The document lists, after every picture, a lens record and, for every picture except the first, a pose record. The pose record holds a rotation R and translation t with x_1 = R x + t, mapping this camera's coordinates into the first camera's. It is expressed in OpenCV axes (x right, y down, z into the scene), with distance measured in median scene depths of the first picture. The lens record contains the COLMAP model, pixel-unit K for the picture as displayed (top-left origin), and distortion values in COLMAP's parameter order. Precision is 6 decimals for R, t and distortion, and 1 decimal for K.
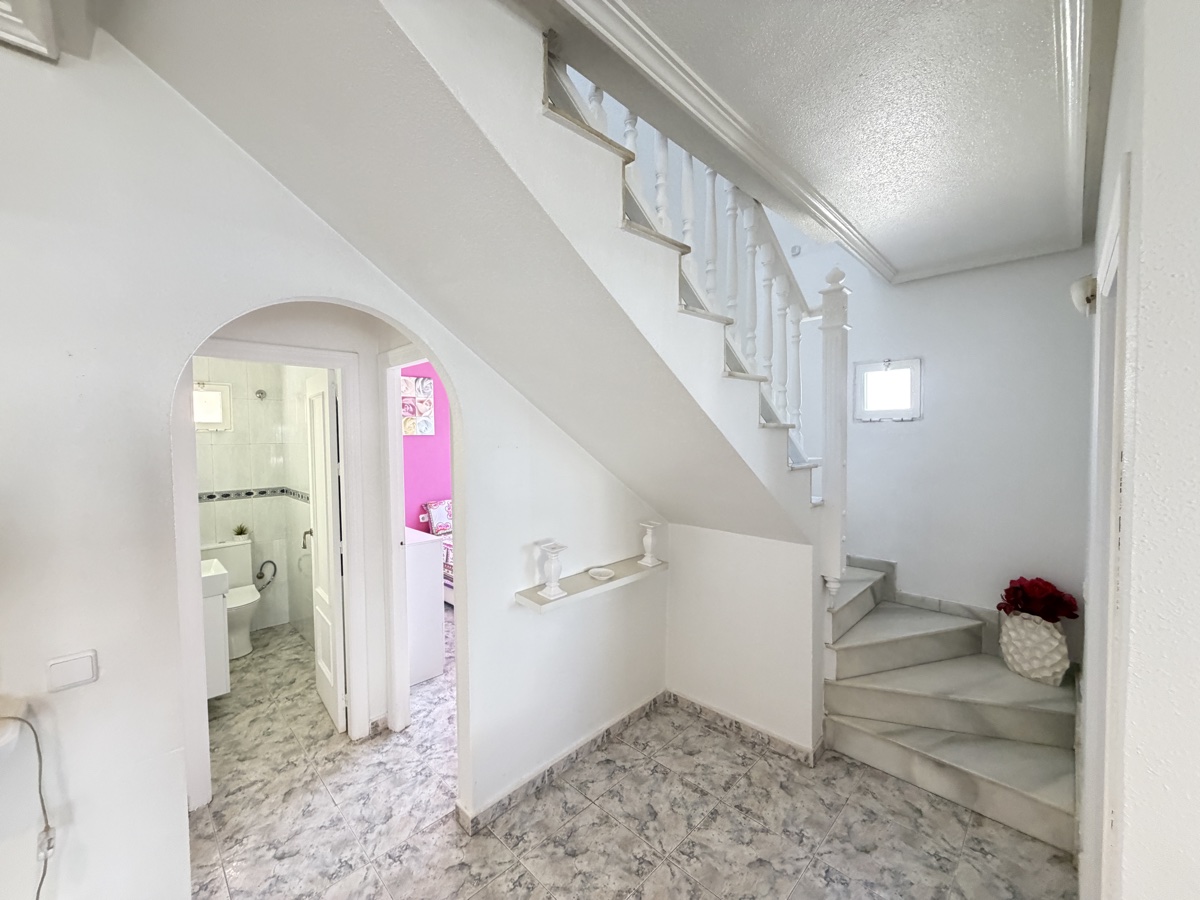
lens RADIAL K [[476.9, 0, 599.1], [0, 476.9, 452.1], [0, 0, 1]] dist [0.000166, 0.000302]
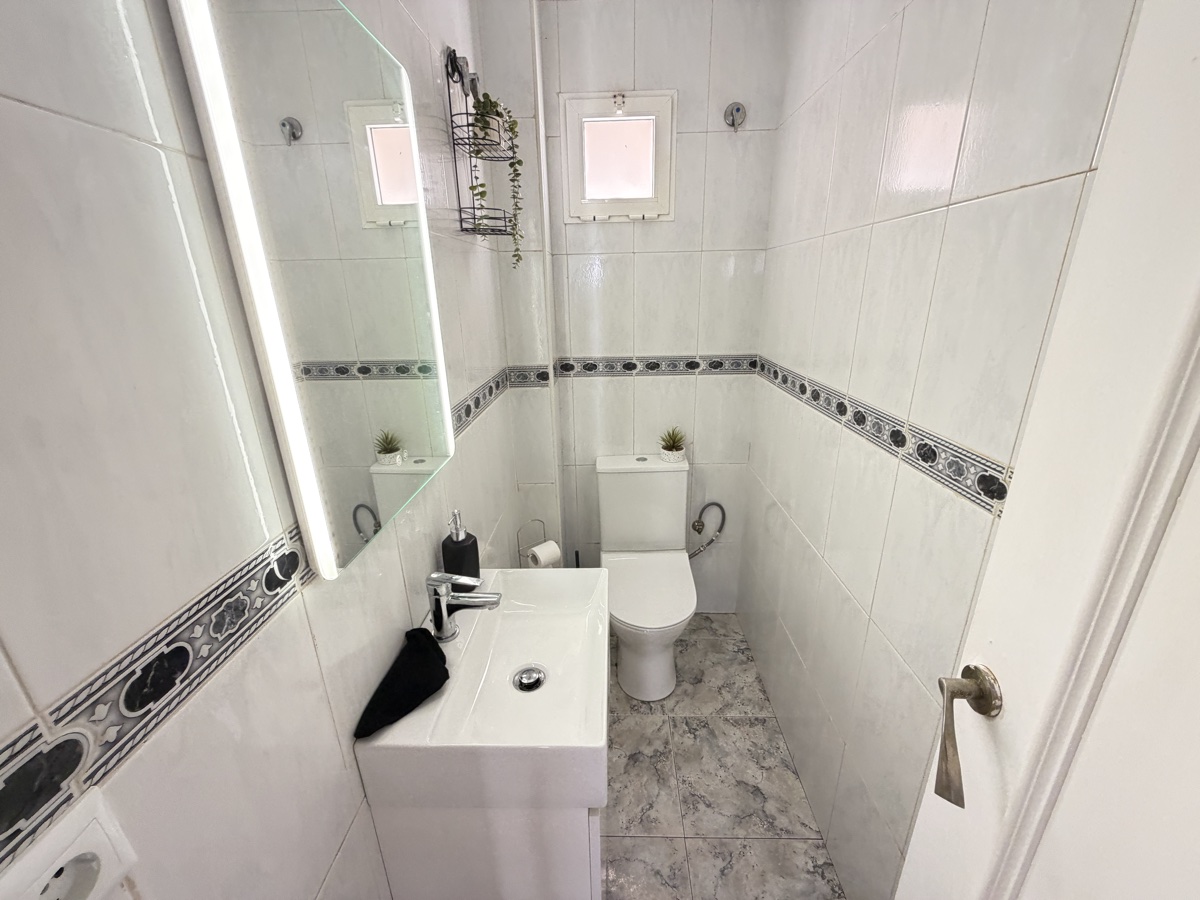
lens RADIAL K [[476.9, 0, 603.0], [0, 476.9, 450.5], [0, 0, 1]] dist [0.000166, 0.000302]
pose [[0.692515, 0.230356, -0.683637, -0.730058], [-0.017239, 0.952662, 0.303543, 0.042125], [0.721197, -0.198423, 0.663704, 0.977602]]
